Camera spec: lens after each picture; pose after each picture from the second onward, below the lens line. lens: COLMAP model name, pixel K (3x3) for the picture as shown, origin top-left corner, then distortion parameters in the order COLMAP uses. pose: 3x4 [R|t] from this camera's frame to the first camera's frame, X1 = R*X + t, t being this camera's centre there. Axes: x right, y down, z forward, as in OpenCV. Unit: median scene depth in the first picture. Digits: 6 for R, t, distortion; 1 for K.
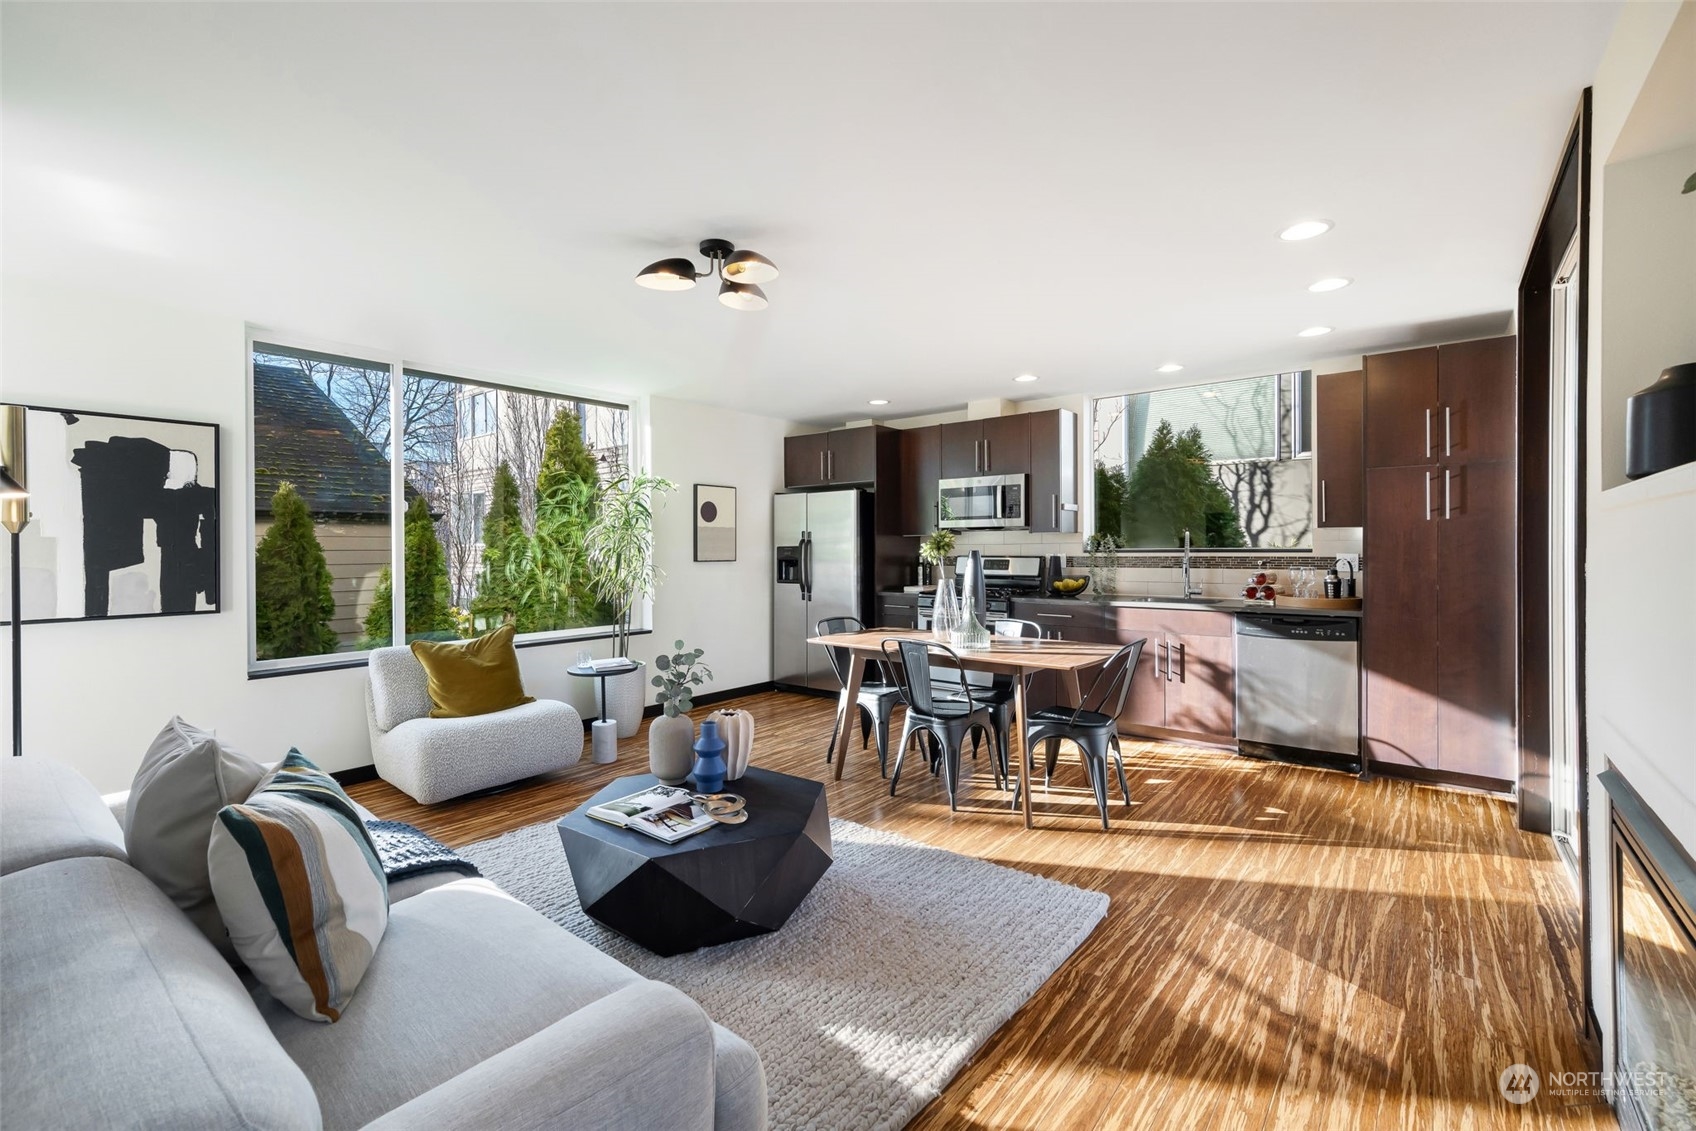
lens RADIAL K [[752.8, 0, 836.2], [0, 752.8, 548.5], [0, 0, 1]] dist [-0.002111, -0.000711]
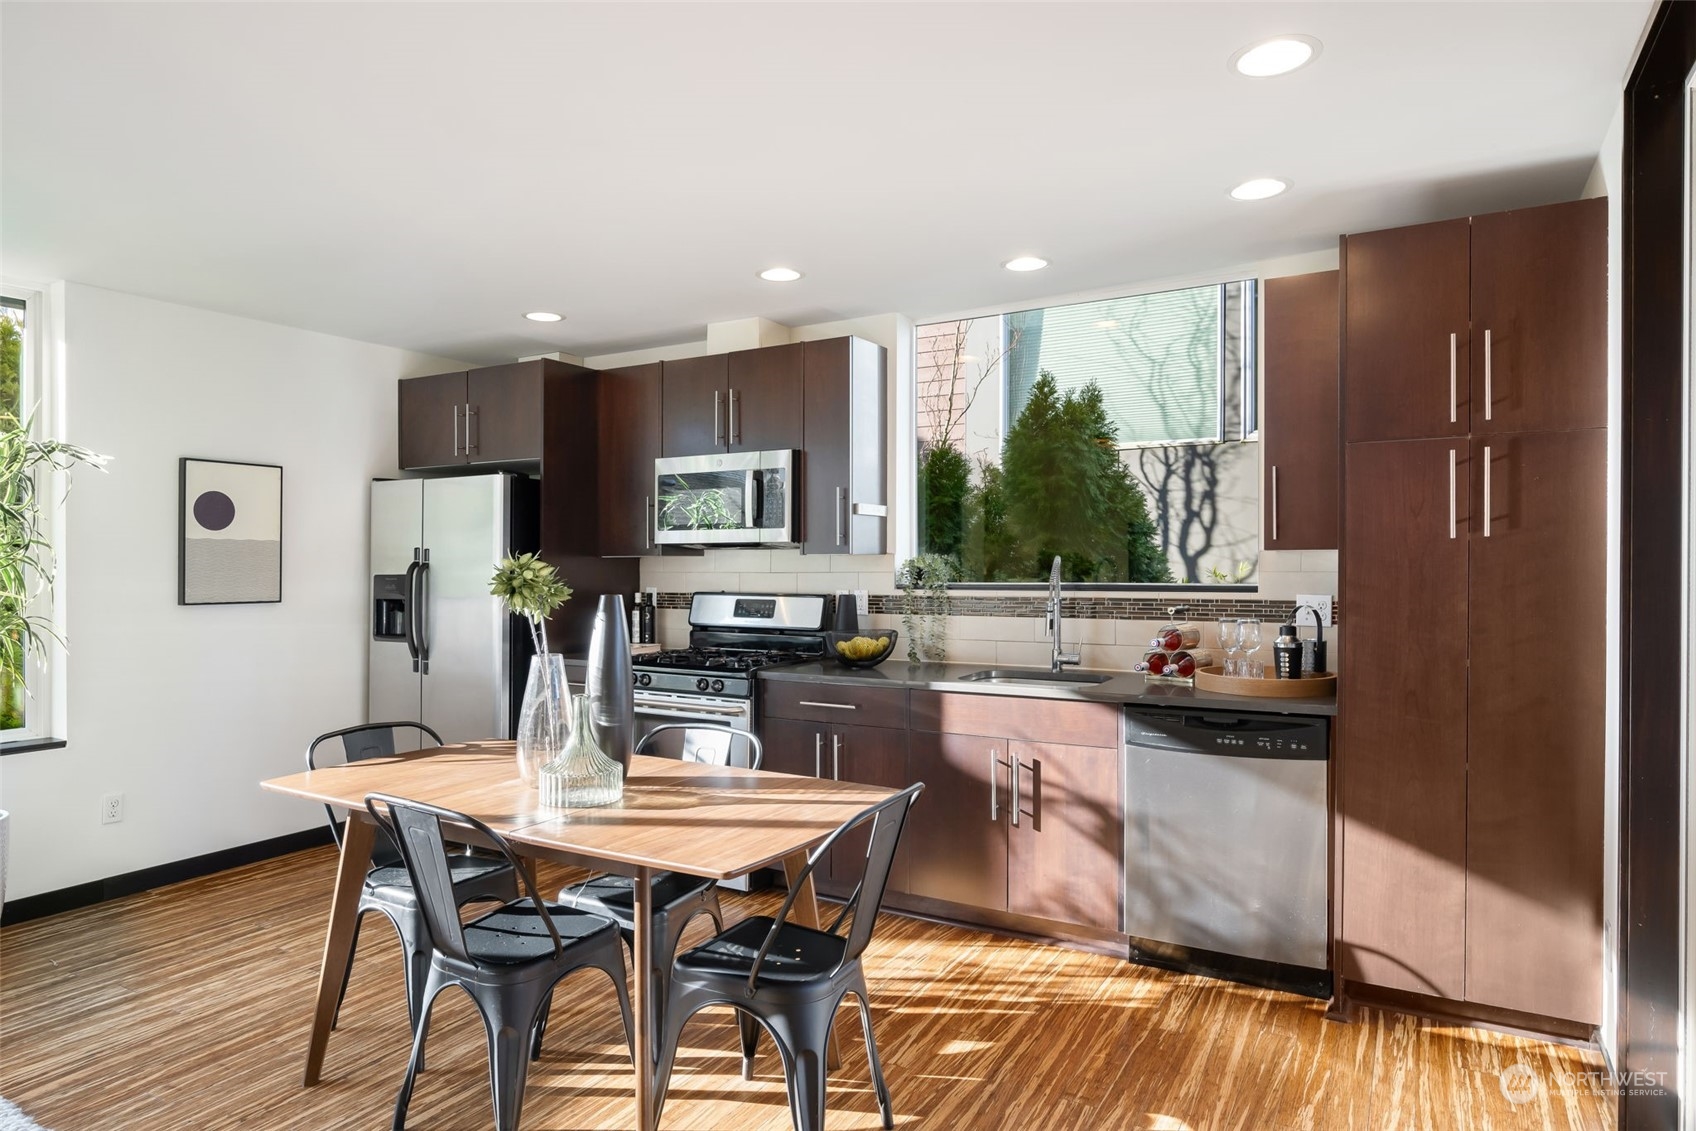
lens RADIAL K [[1005.3, 0, 846.2], [0, 1005.3, 568.3], [0, 0, 1]] dist [0.006956, 0.003392]
pose [[0.988780, 0.004072, 0.149325, 0.185716], [-0.004229, 0.999991, 0.000732, -0.011438], [-0.149321, -0.001355, 0.988788, 0.257114]]
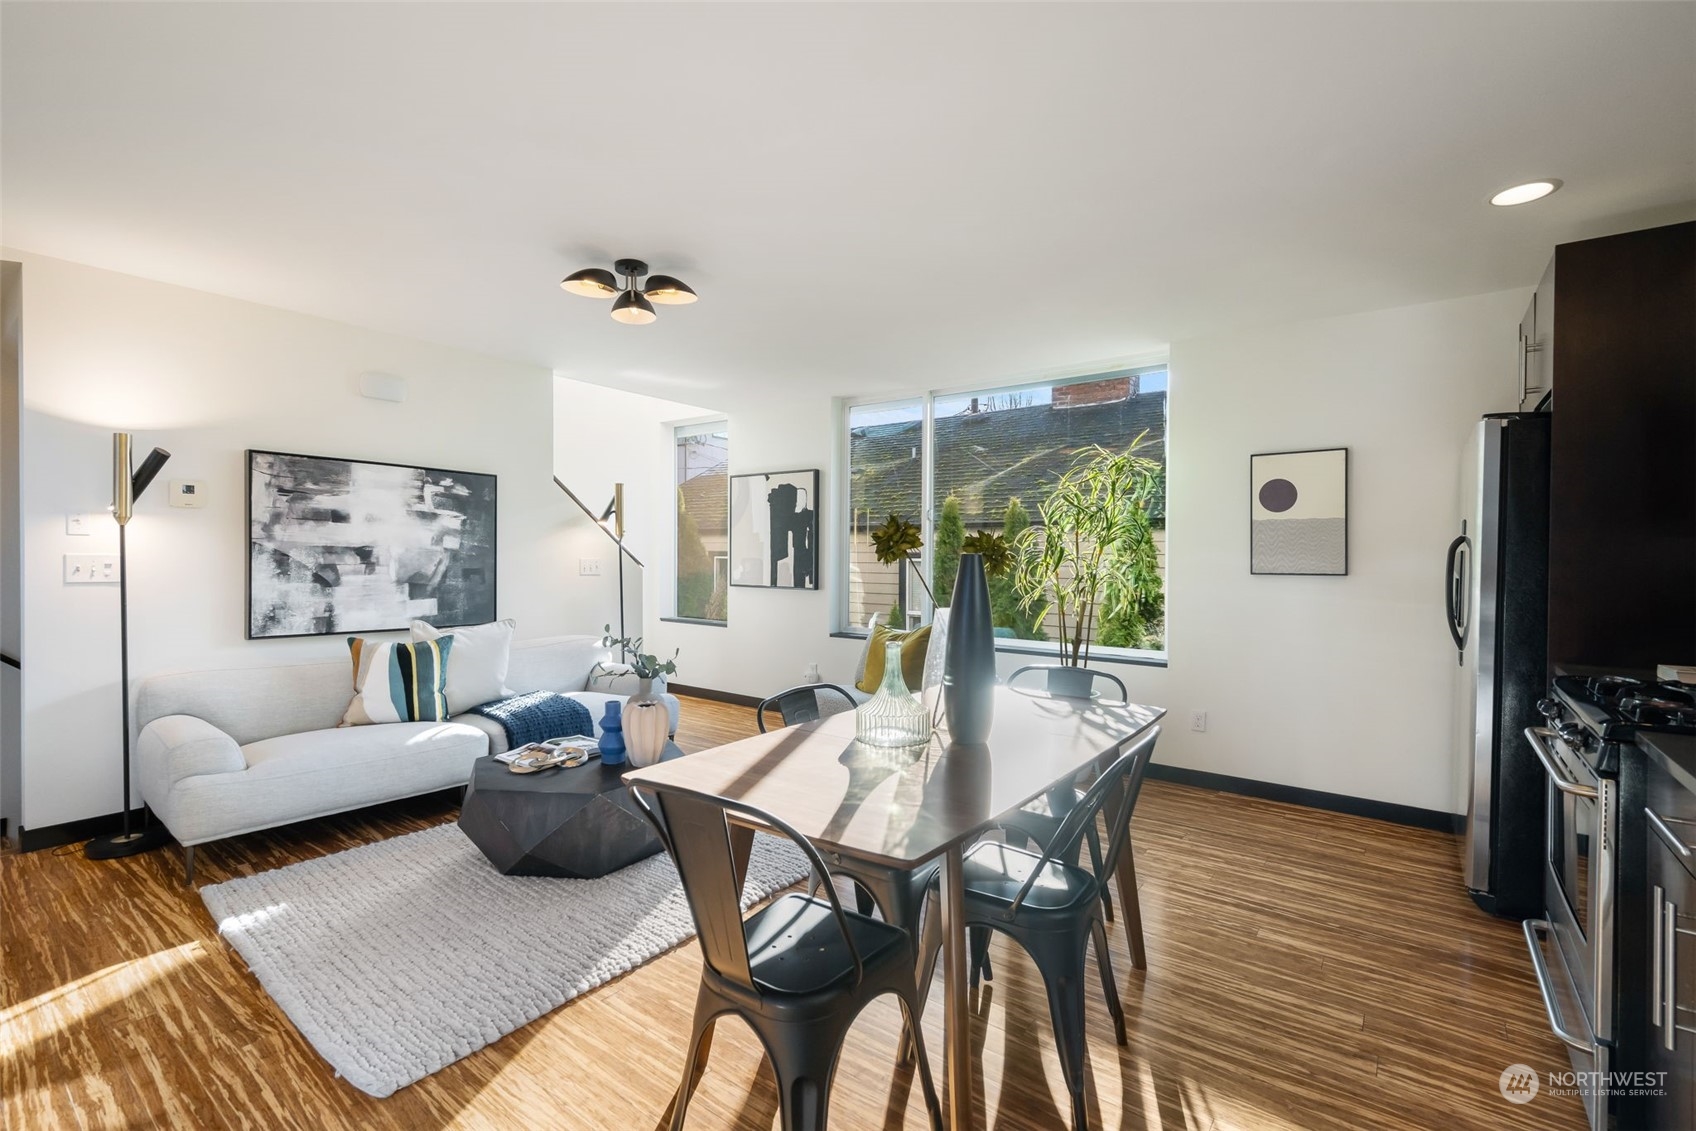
lens RADIAL K [[752.8, 0, 836.2], [0, 752.8, 548.5], [0, 0, 1]] dist [-0.002111, -0.000711]
pose [[0.021053, -0.002249, -0.999776, 0.508147], [-0.011333, 0.999933, -0.002488, 0.002076], [0.999714, 0.011383, 0.021026, 0.691584]]
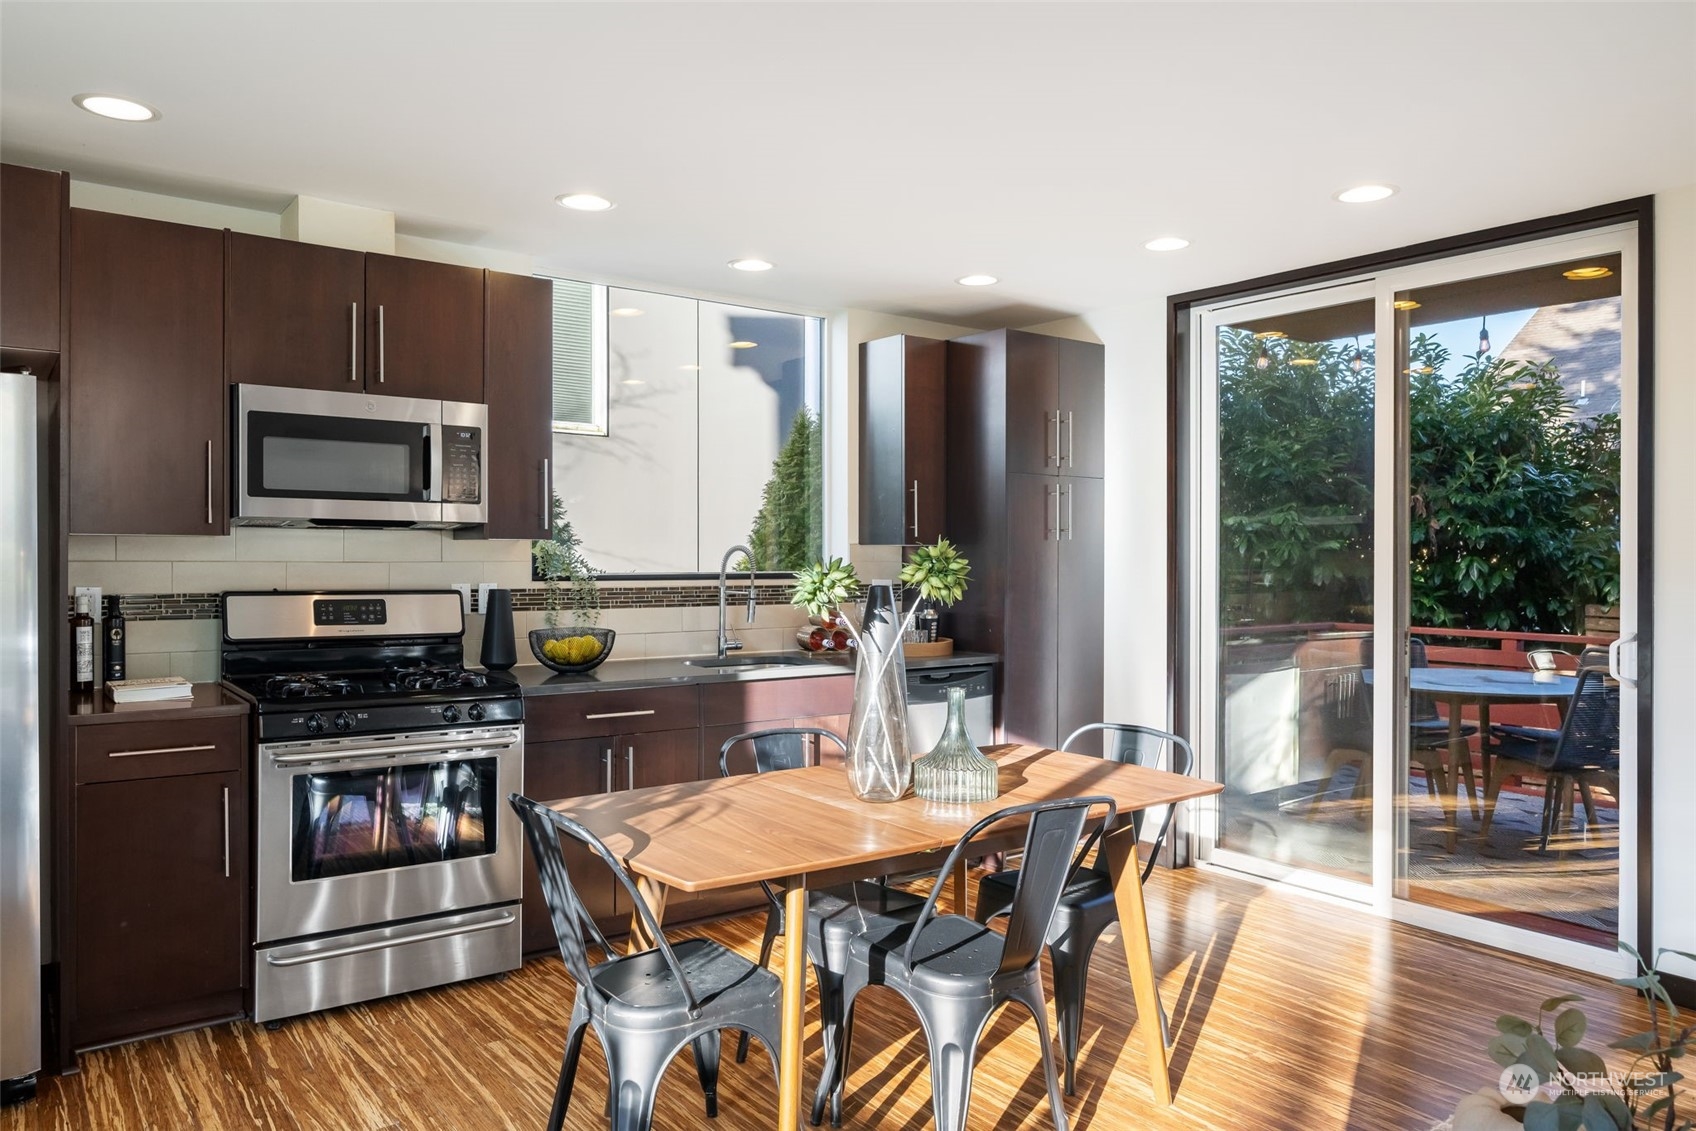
lens RADIAL K [[1188.2, 0, 849.5], [0, 1188.2, 544.3], [0, 0, 1]] dist [0.024278, 0.000051]
pose [[0.241632, 0.019784, 0.970166, -0.389389], [-0.006119, 0.999803, -0.018864, -0.005419], [-0.970349, -0.001378, 0.241705, 0.646725]]
